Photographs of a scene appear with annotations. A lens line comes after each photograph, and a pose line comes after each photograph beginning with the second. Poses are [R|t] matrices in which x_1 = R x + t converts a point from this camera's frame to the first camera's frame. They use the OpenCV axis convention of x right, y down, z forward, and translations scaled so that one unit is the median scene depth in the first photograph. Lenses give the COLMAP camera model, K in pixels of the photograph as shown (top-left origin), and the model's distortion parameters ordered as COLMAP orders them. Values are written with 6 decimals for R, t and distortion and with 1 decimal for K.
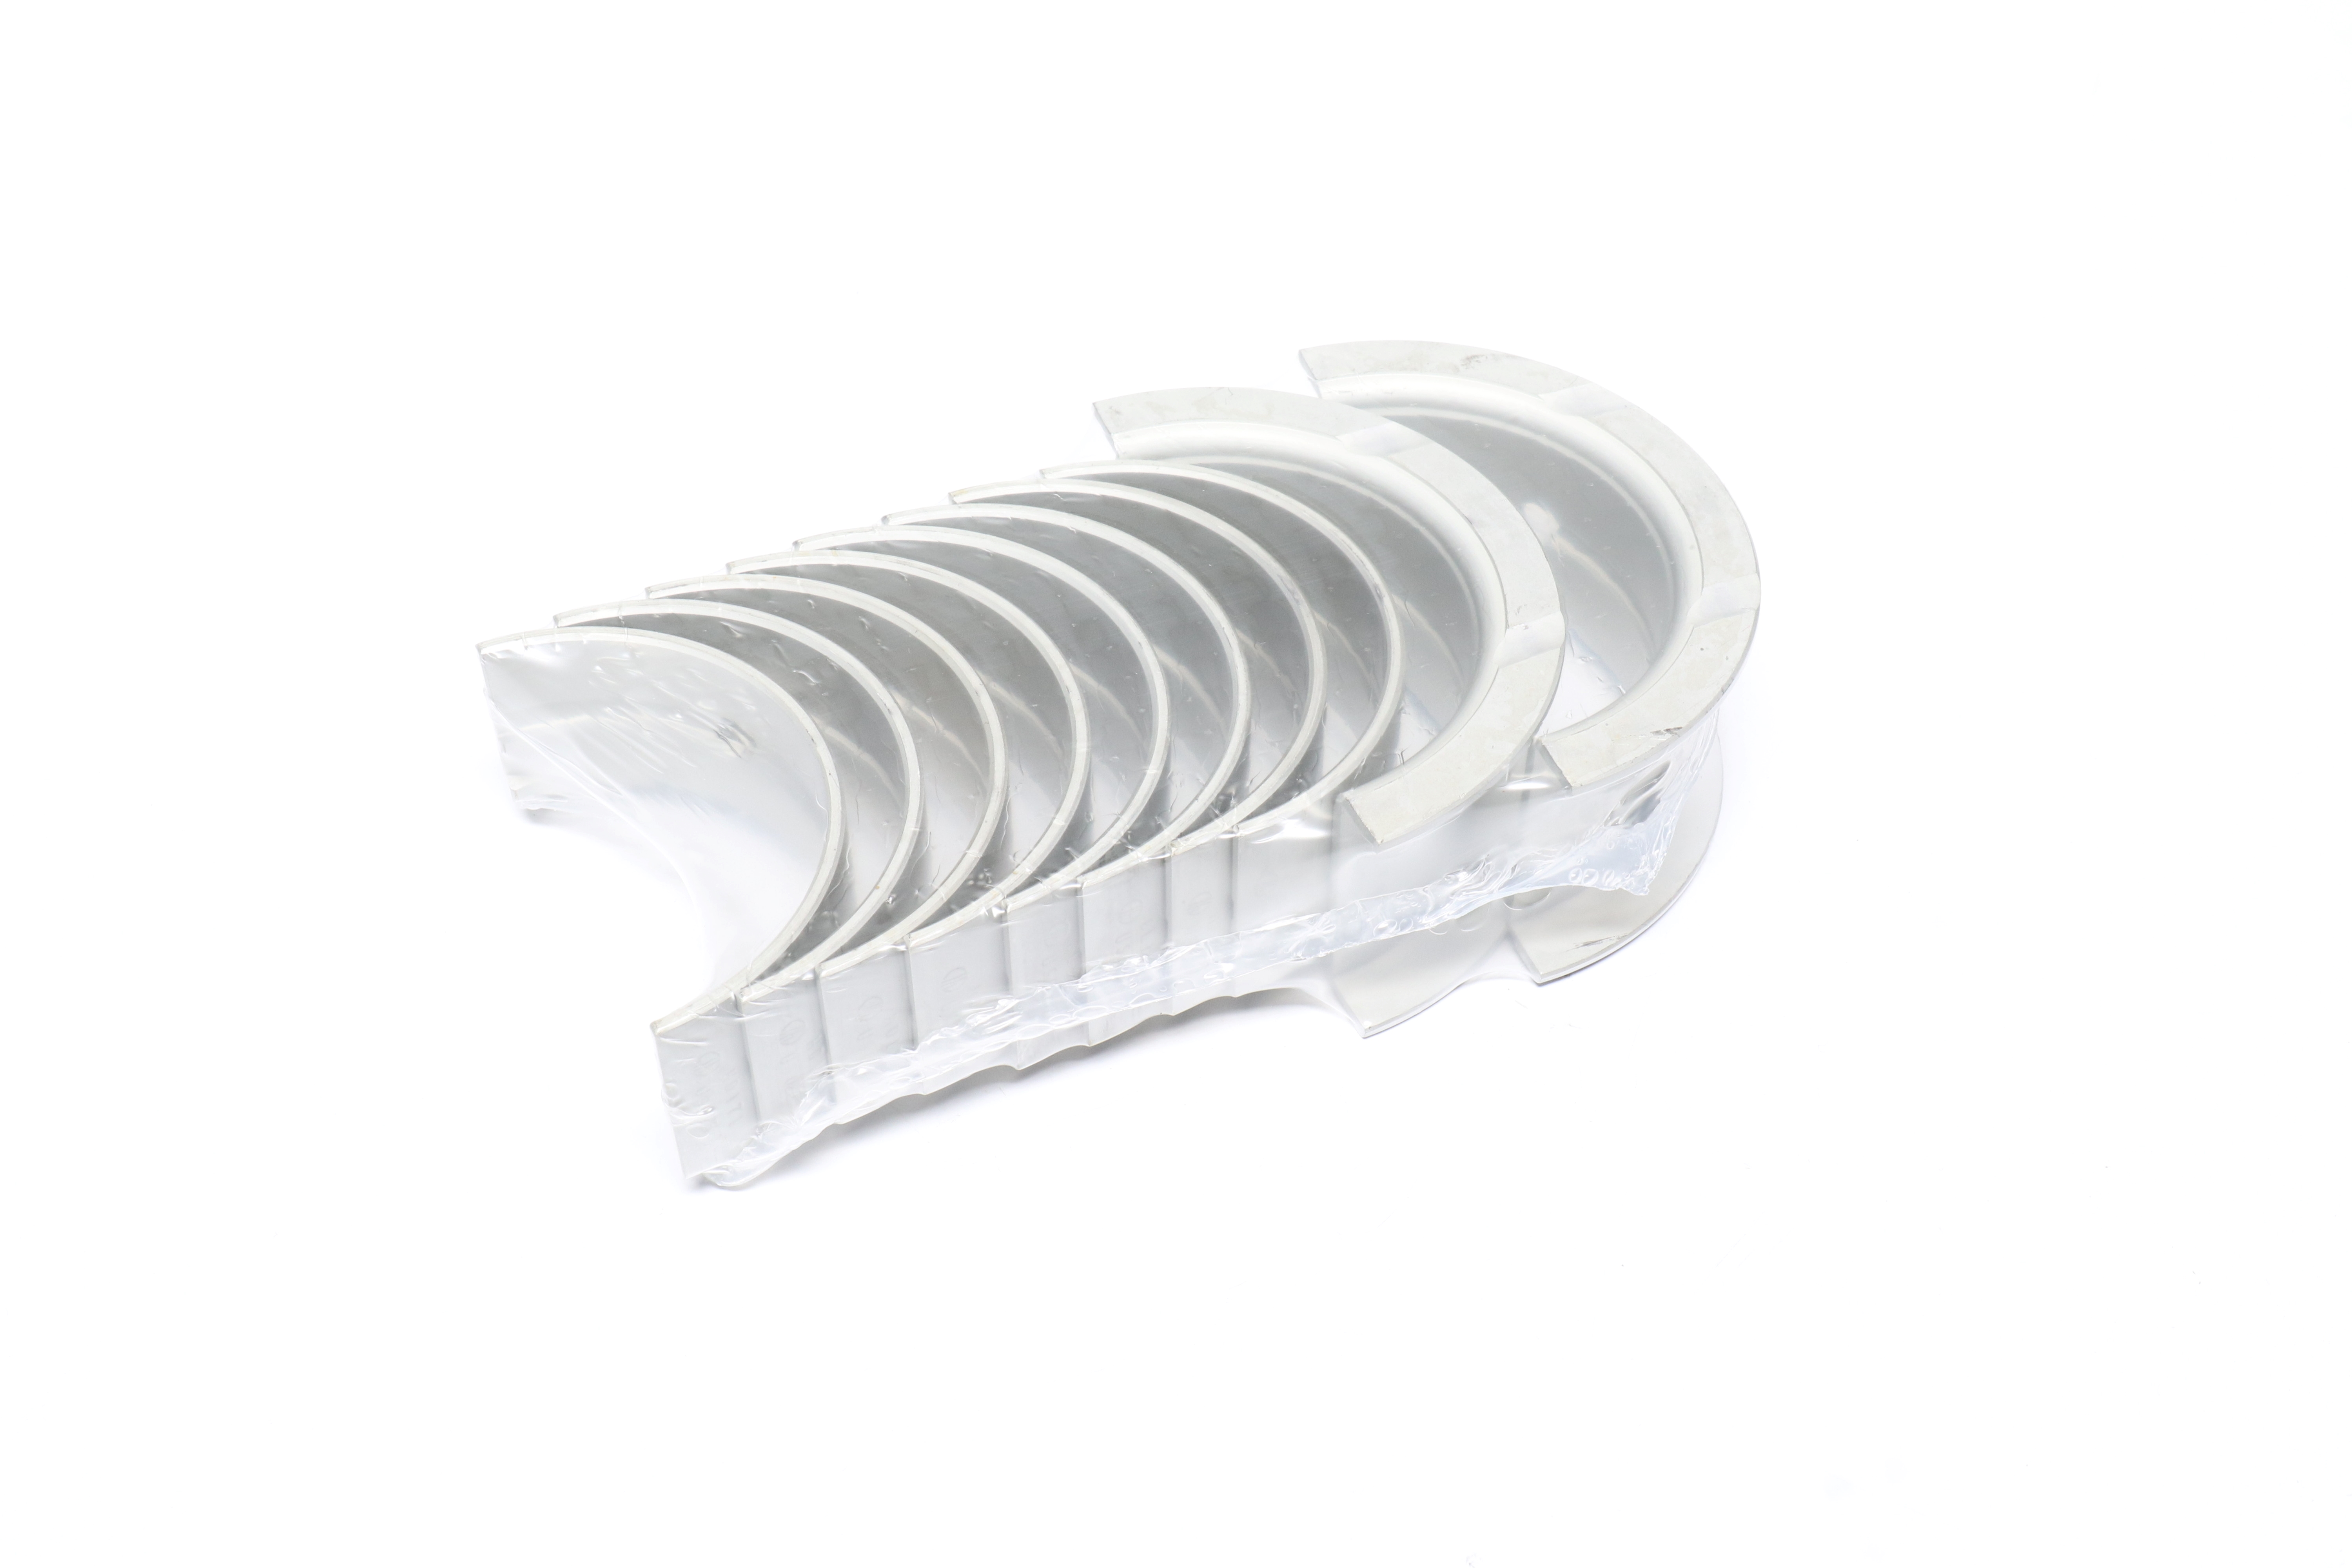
lens RADIAL K [[3258.0, 0, 1176.0], [0, 3258.0, 785.4], [0, 0, 1]] dist [0.020781, 0.000000]
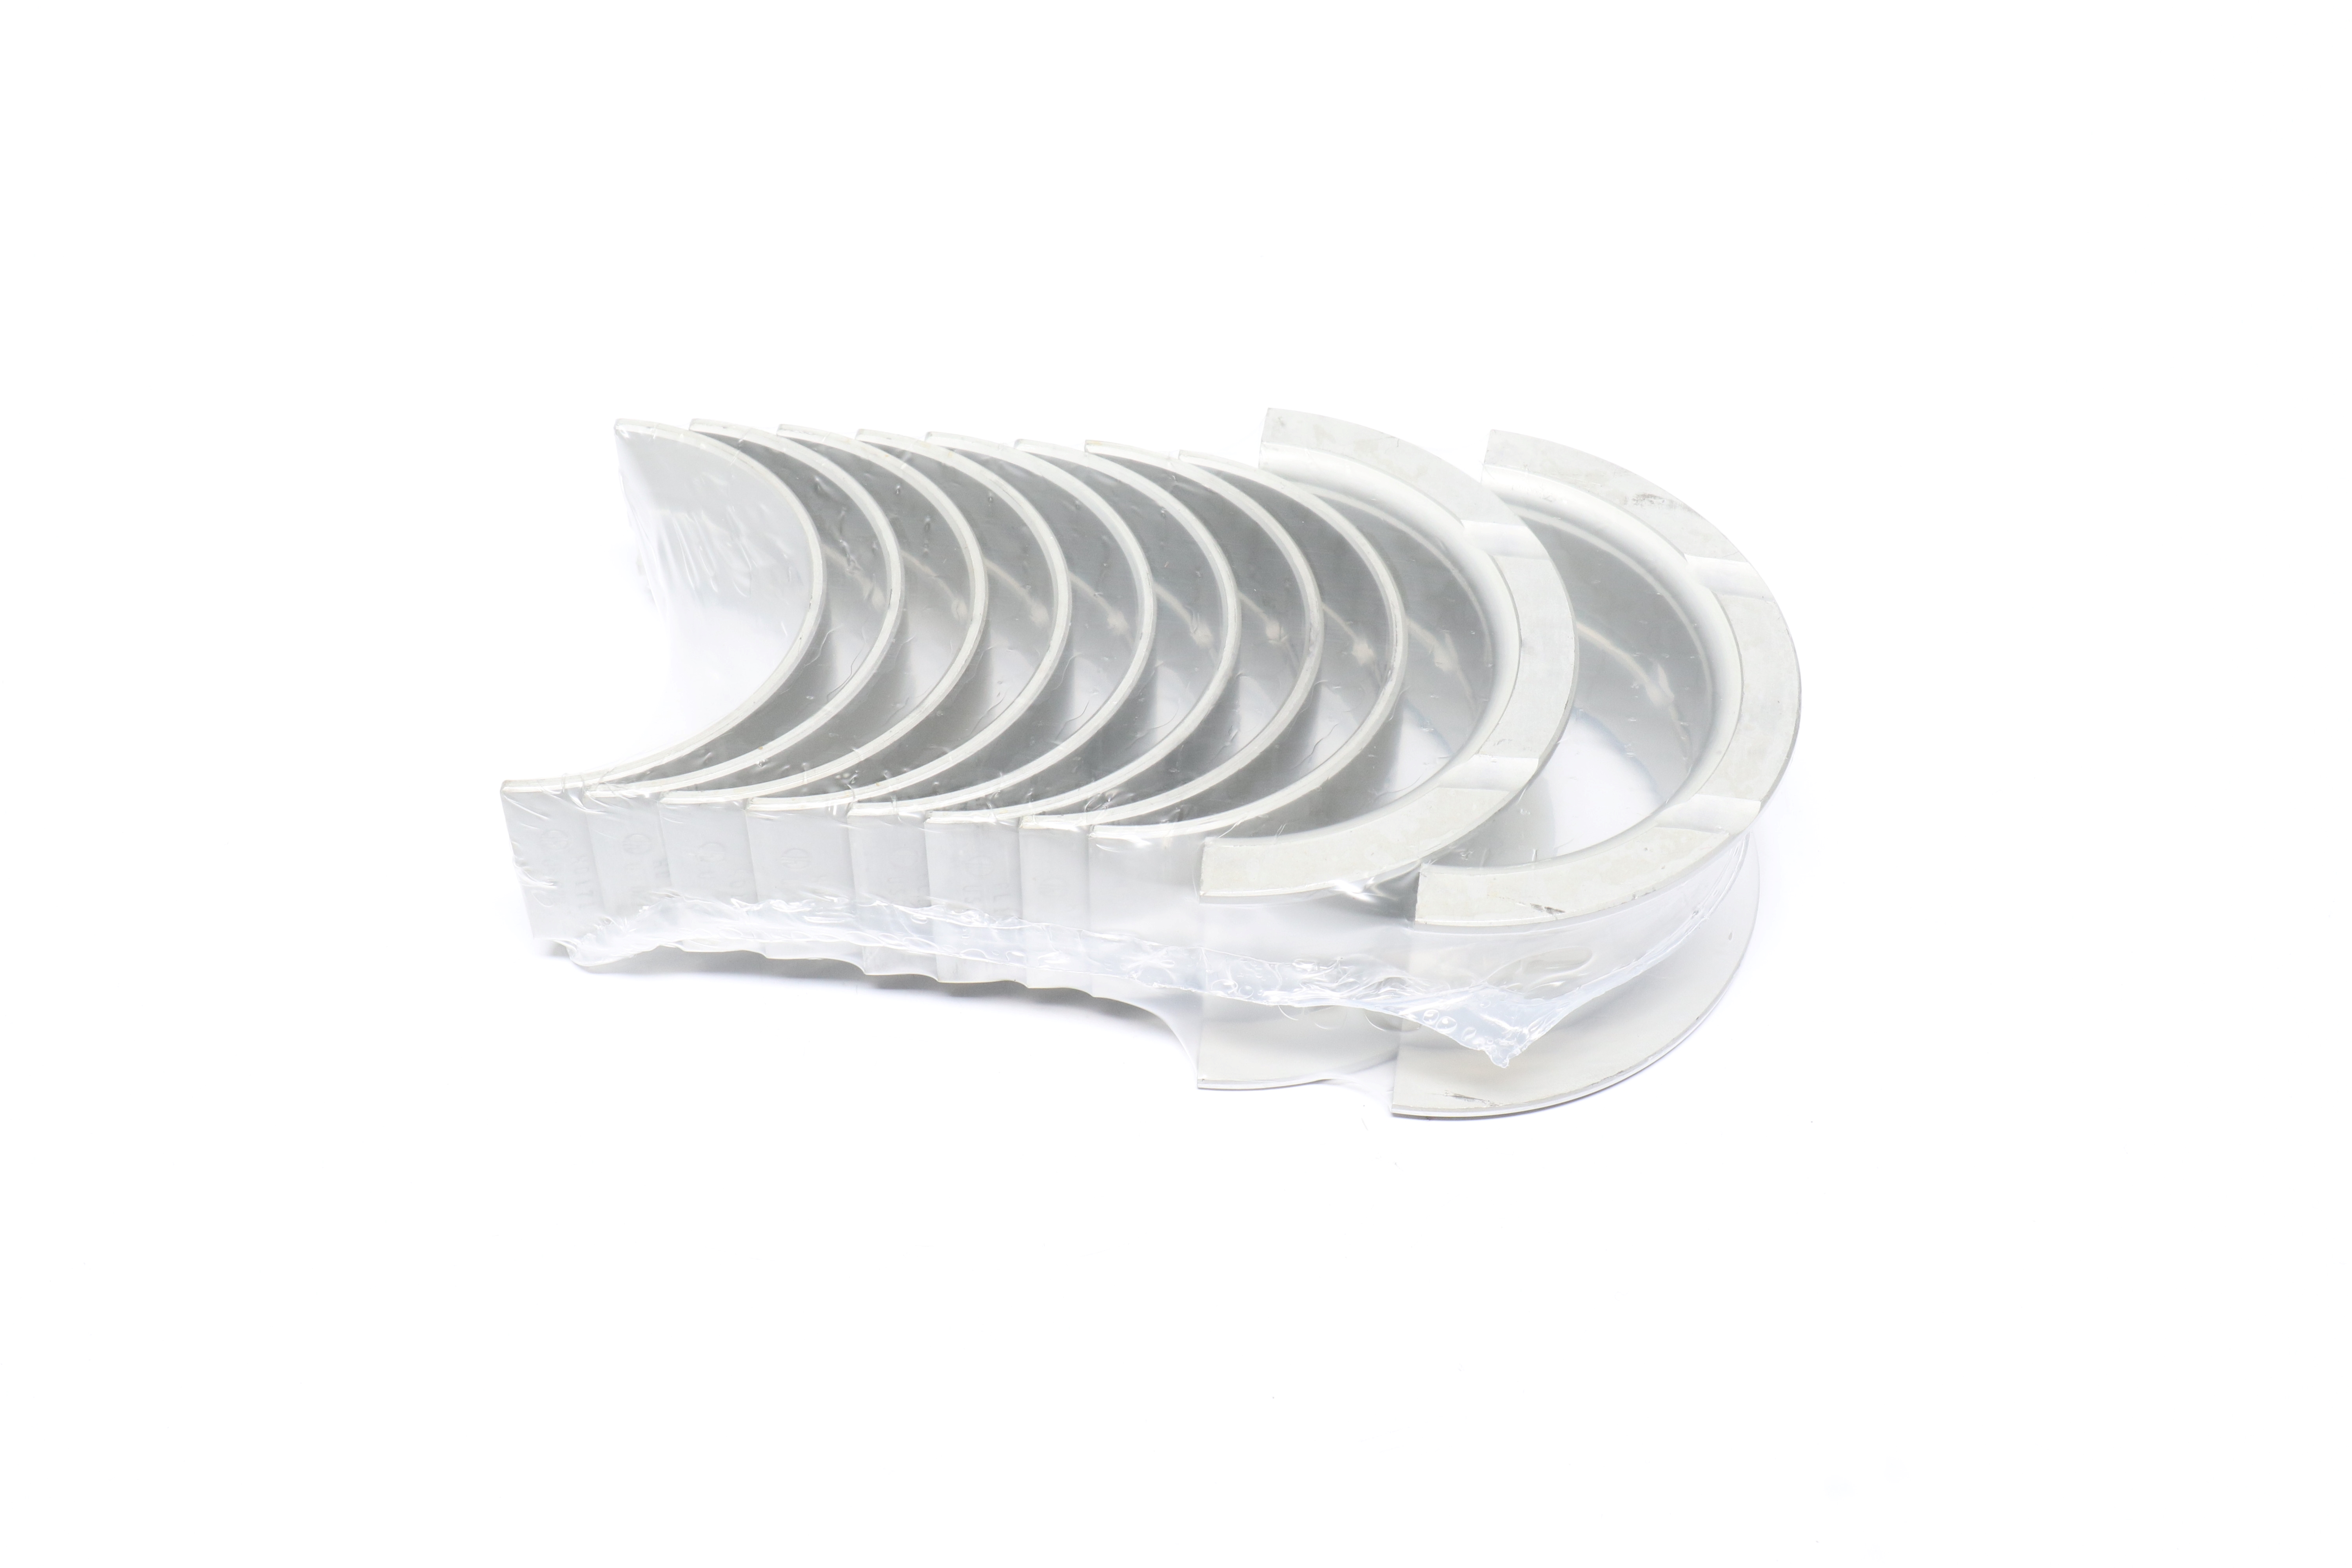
lens RADIAL K [[3258.0, 0, 1176.0], [0, 3258.0, 782.6], [0, 0, 1]] dist [0.020781, 0.000000]
pose [[0.857090, 0.368966, -0.359530, 0.379872], [-0.368798, 0.926727, 0.071866, -0.077971], [0.359702, 0.070998, 0.930362, 0.074626]]
